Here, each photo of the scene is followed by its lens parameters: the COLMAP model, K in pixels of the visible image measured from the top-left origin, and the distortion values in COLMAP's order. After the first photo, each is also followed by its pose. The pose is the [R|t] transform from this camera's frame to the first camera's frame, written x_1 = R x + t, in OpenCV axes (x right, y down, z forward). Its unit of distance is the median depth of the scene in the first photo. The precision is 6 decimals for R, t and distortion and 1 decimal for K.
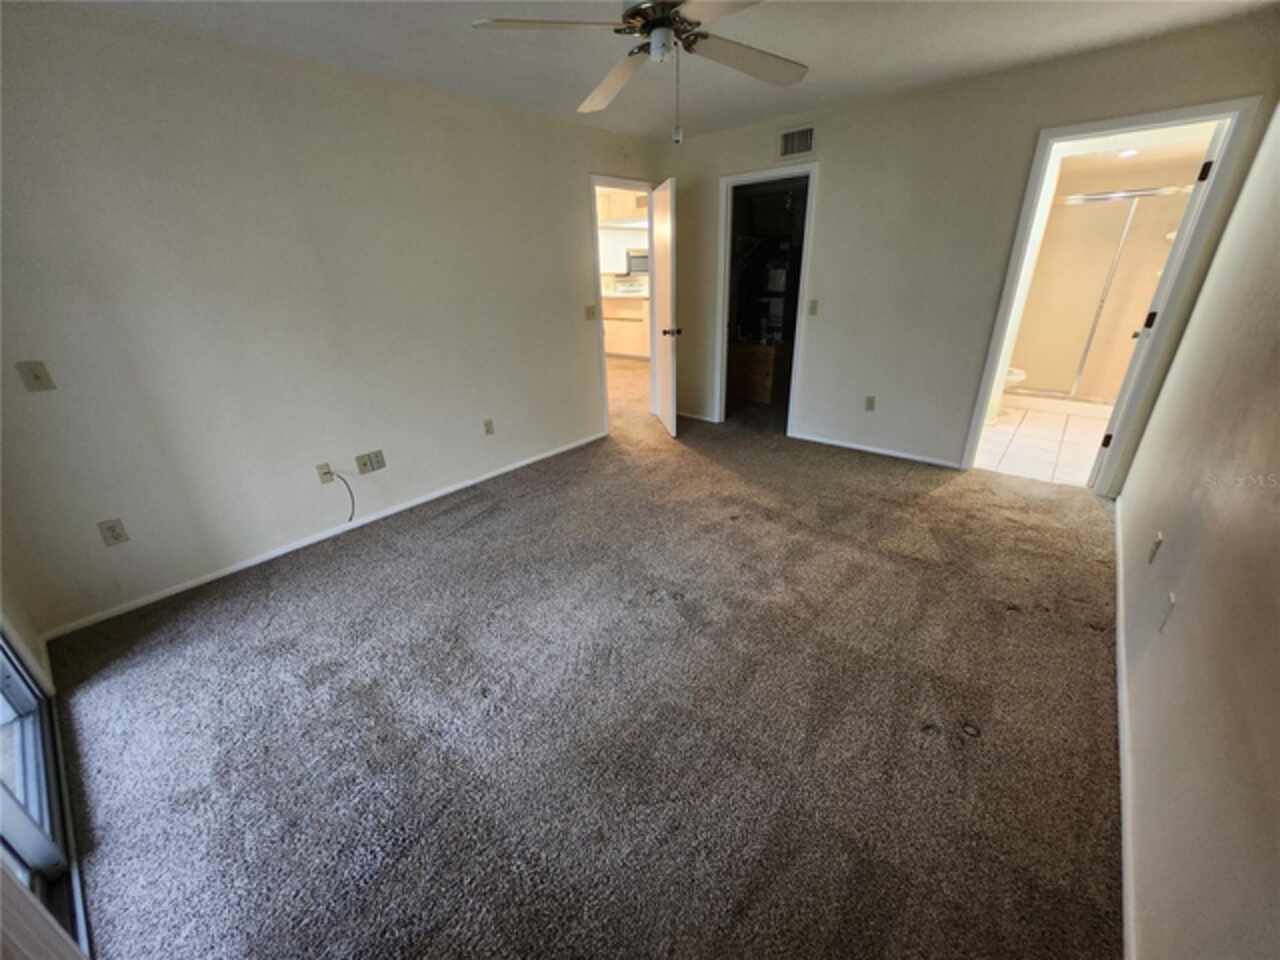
lens RADIAL K [[499.7, 0, 640.0], [0, 499.7, 480.0], [0, 0, 1]] dist [-0.000633, 0.000828]
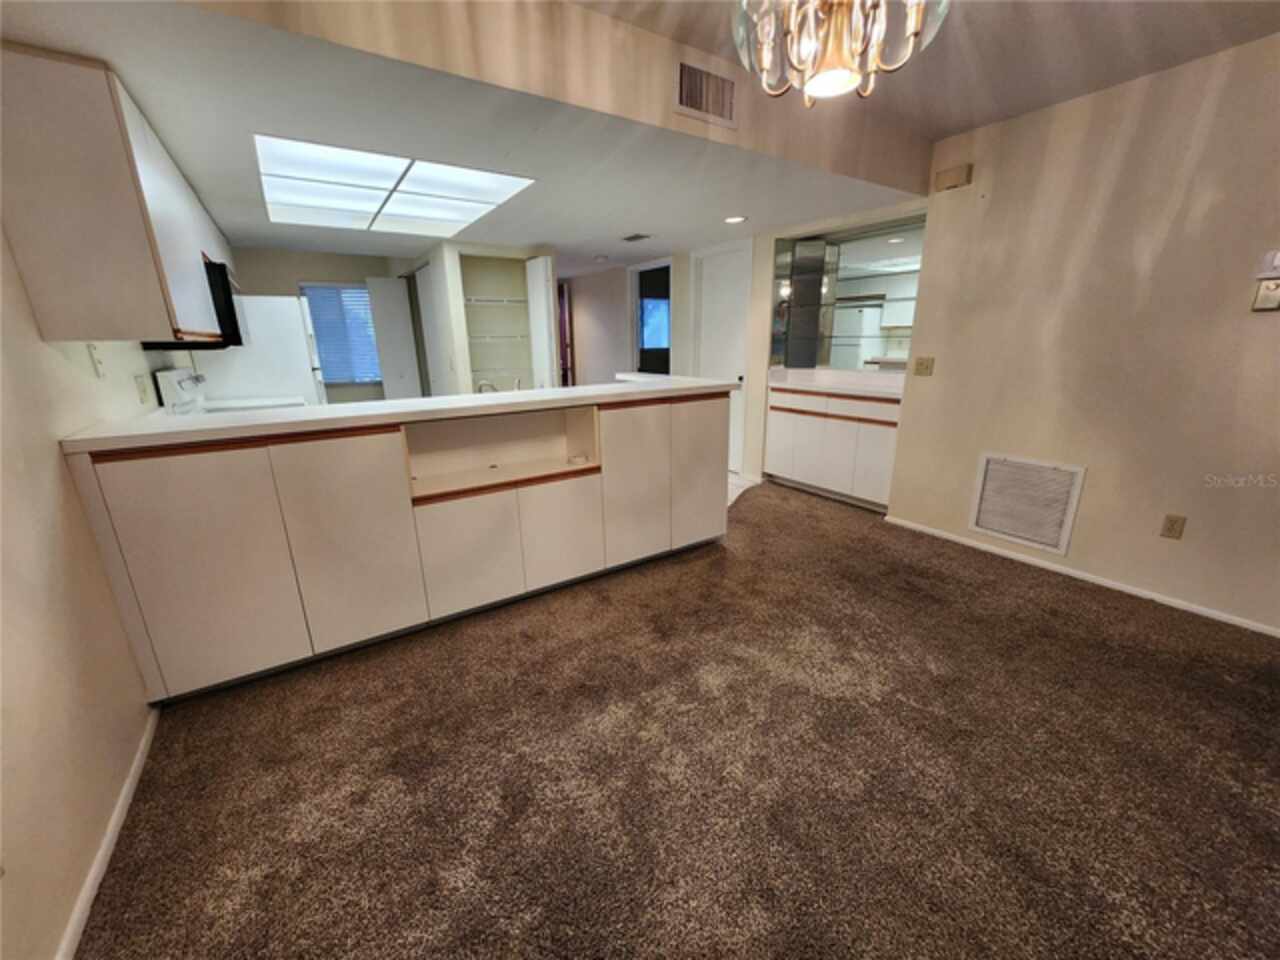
lens RADIAL K [[499.7, 0, 640.0], [0, 499.7, 480.0], [0, 0, 1]] dist [-0.000633, 0.000828]
pose [[0.268020, -0.233427, 0.934707, -0.235747], [0.394032, 0.911906, 0.114747, -0.285352], [-0.879150, 0.337550, 0.336387, 0.738878]]
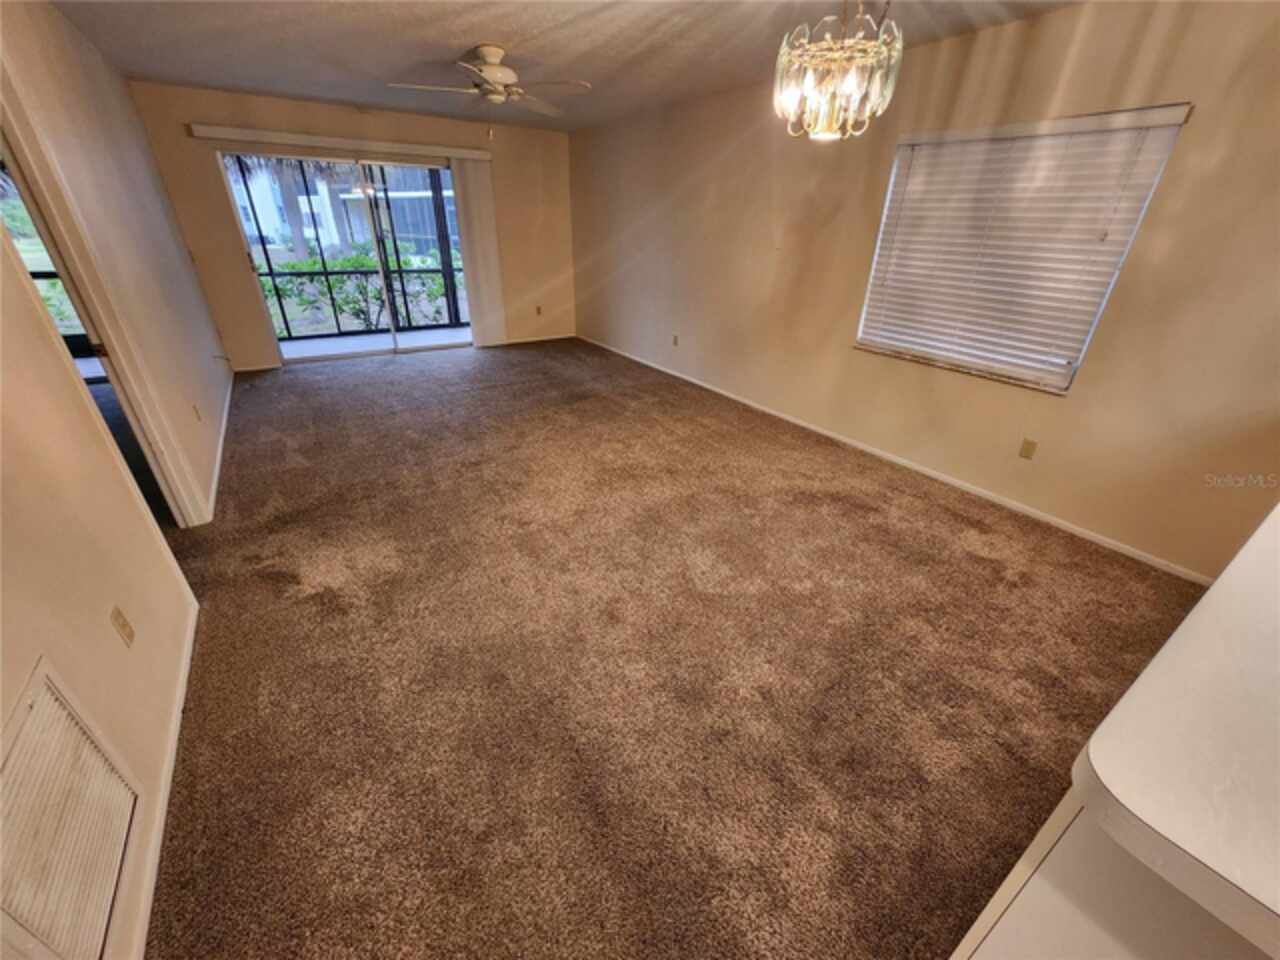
lens RADIAL K [[503.8, 0, 640.6], [0, 503.8, 485.4], [0, 0, 1]] dist [-0.003306, 0.000001]
pose [[-0.266101, 0.473675, -0.839537, 0.116156], [-0.404895, 0.735458, 0.543288, -0.308630], [0.874786, 0.484494, -0.003917, 0.714598]]
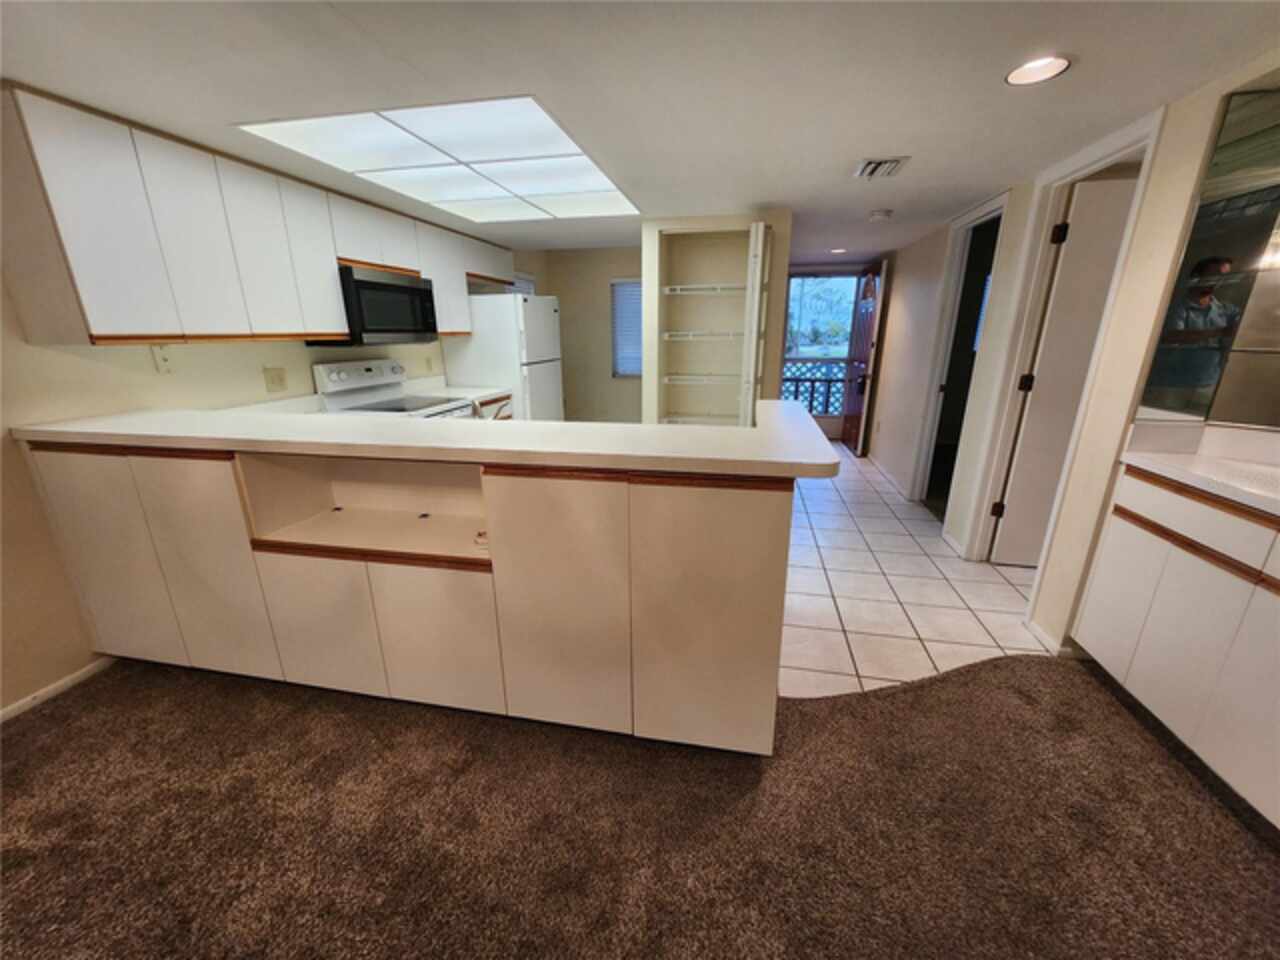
lens RADIAL K [[496.3, 0, 642.2], [0, 496.3, 487.4], [0, 0, 1]] dist [-0.000277, -0.000229]
pose [[0.869286, -0.116993, 0.480265, -0.026691], [0.174916, 0.981528, -0.077500, -0.272802], [-0.462326, 0.151376, 0.873693, 0.679130]]
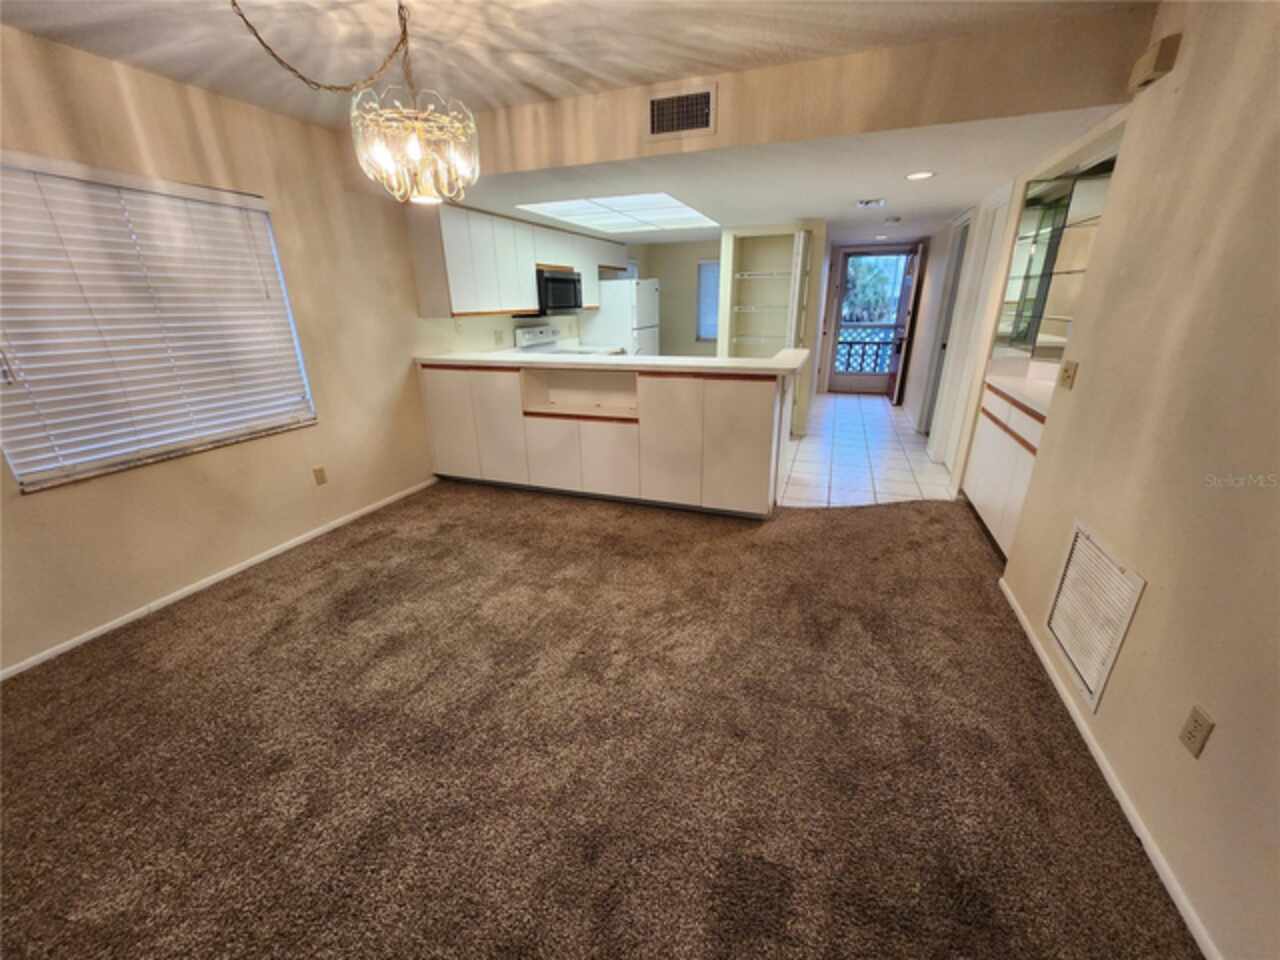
lens RADIAL K [[498.1, 0, 649.2], [0, 498.1, 477.2], [0, 0, 1]] dist [0.000890, 0.000236]
pose [[0.932562, -0.099369, 0.347065, -0.111055], [0.128110, 0.989894, -0.060814, -0.208851], [-0.337514, 0.101175, 0.935867, 0.524360]]
